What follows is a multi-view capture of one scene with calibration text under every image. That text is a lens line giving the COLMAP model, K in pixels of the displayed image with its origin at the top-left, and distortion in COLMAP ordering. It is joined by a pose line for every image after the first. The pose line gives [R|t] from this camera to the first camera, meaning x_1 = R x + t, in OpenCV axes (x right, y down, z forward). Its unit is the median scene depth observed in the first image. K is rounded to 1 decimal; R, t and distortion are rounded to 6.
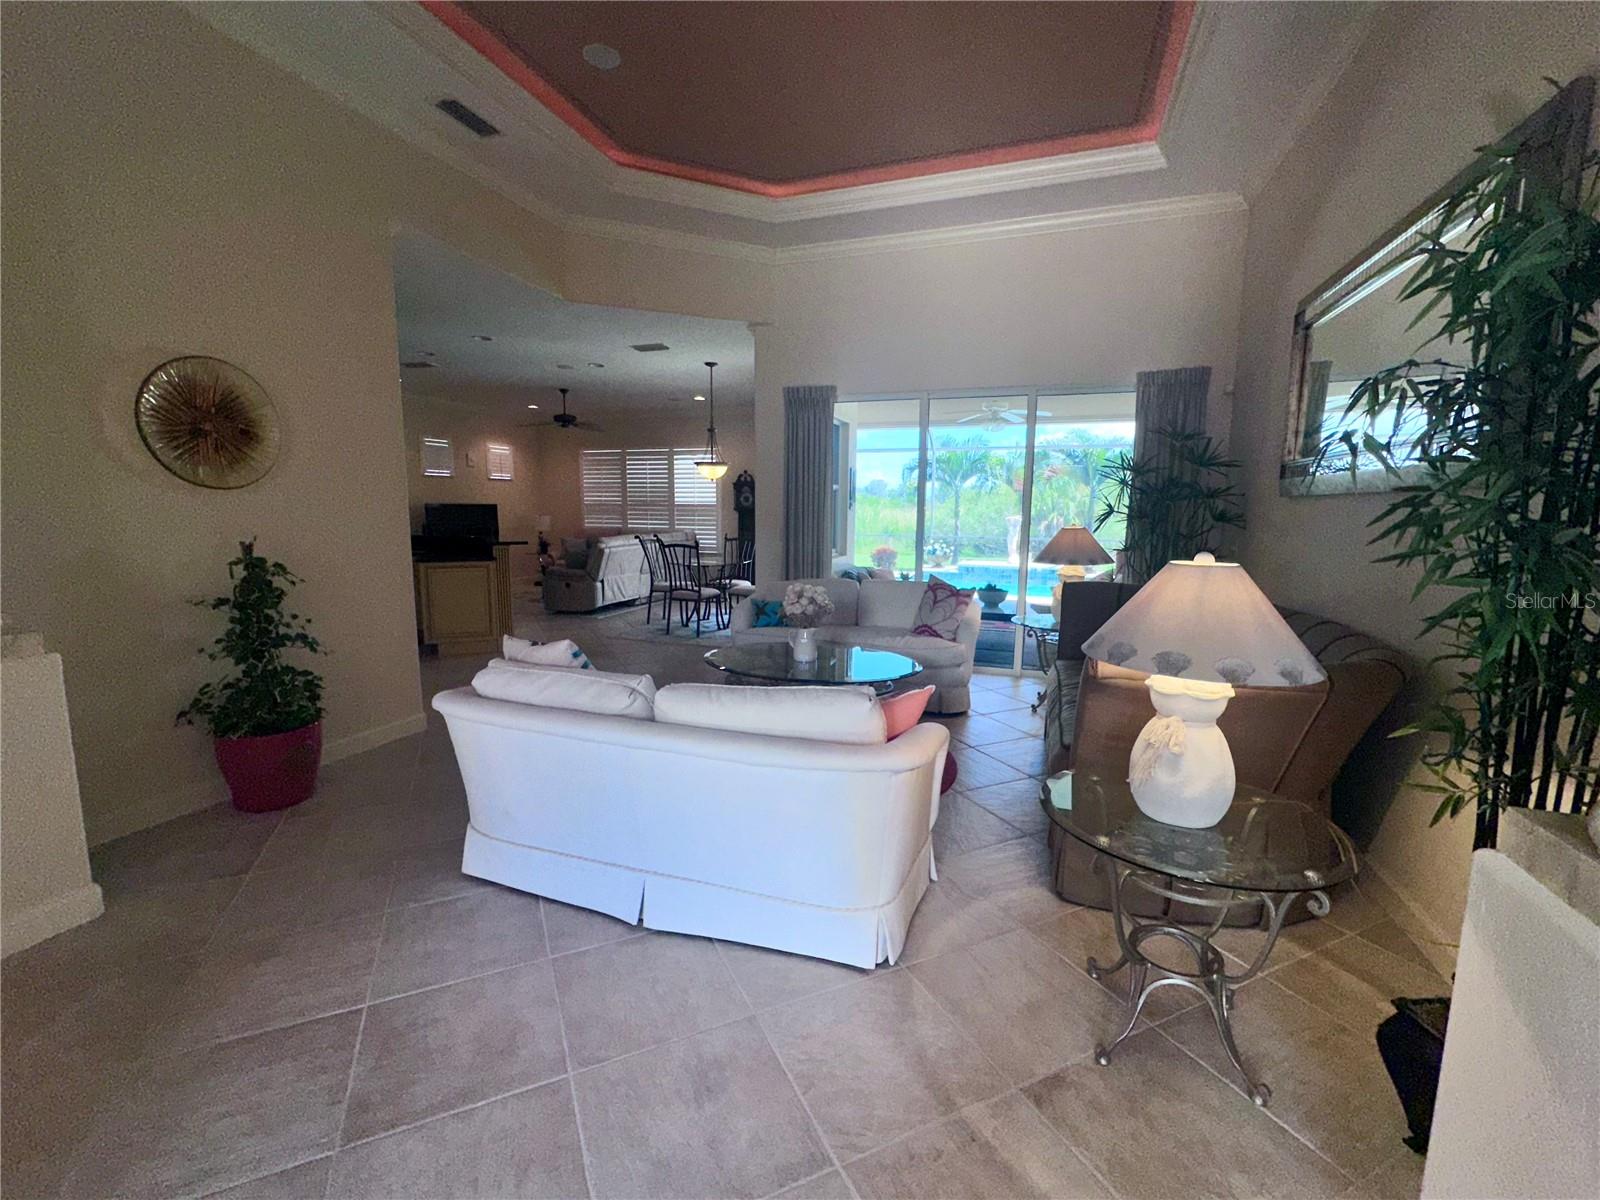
lens RADIAL K [[693.4, 0, 798.5], [0, 693.4, 601.5], [0, 0, 1]] dist [-0.000504, -0.001051]
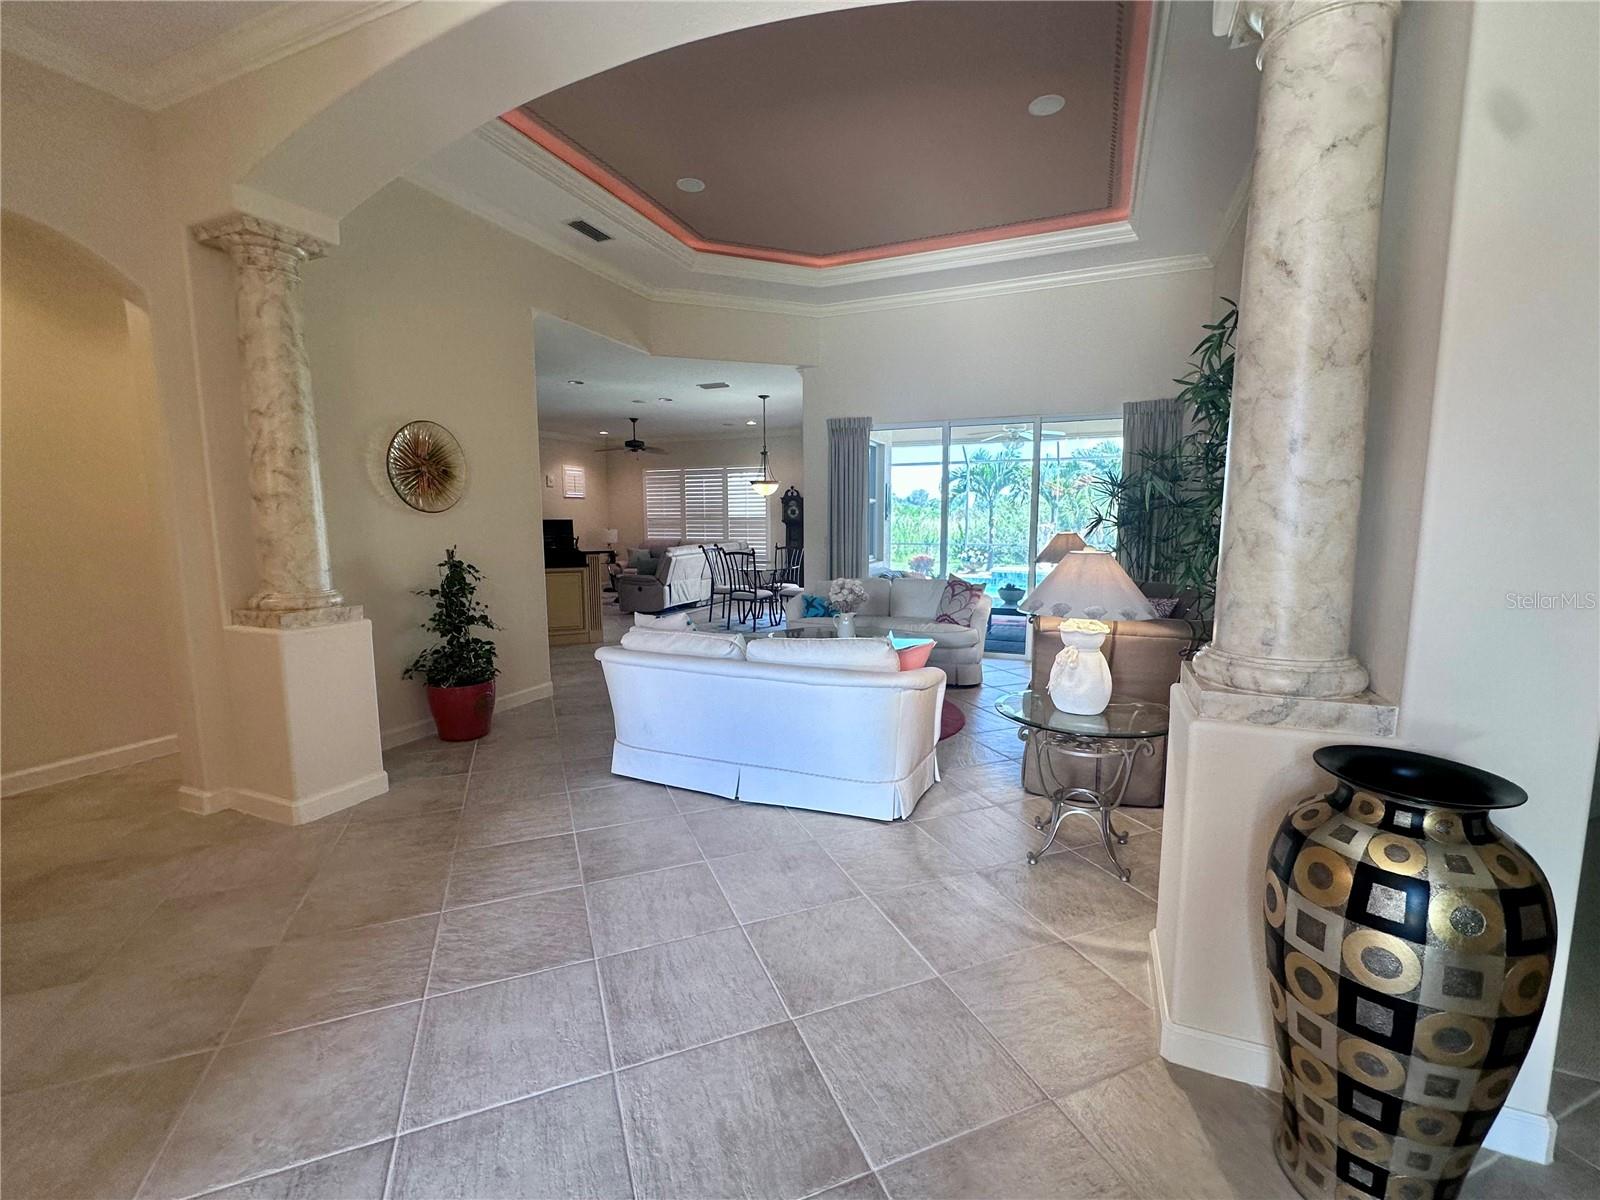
lens RADIAL K [[693.4, 0, 798.4], [0, 693.4, 602.7], [0, 0, 1]] dist [-0.000504, -0.001051]
pose [[0.998113, -0.006161, -0.061090, -0.000426], [0.005323, 0.999889, -0.013885, 0.034673], [0.061169, 0.013534, 0.998036, -0.281635]]
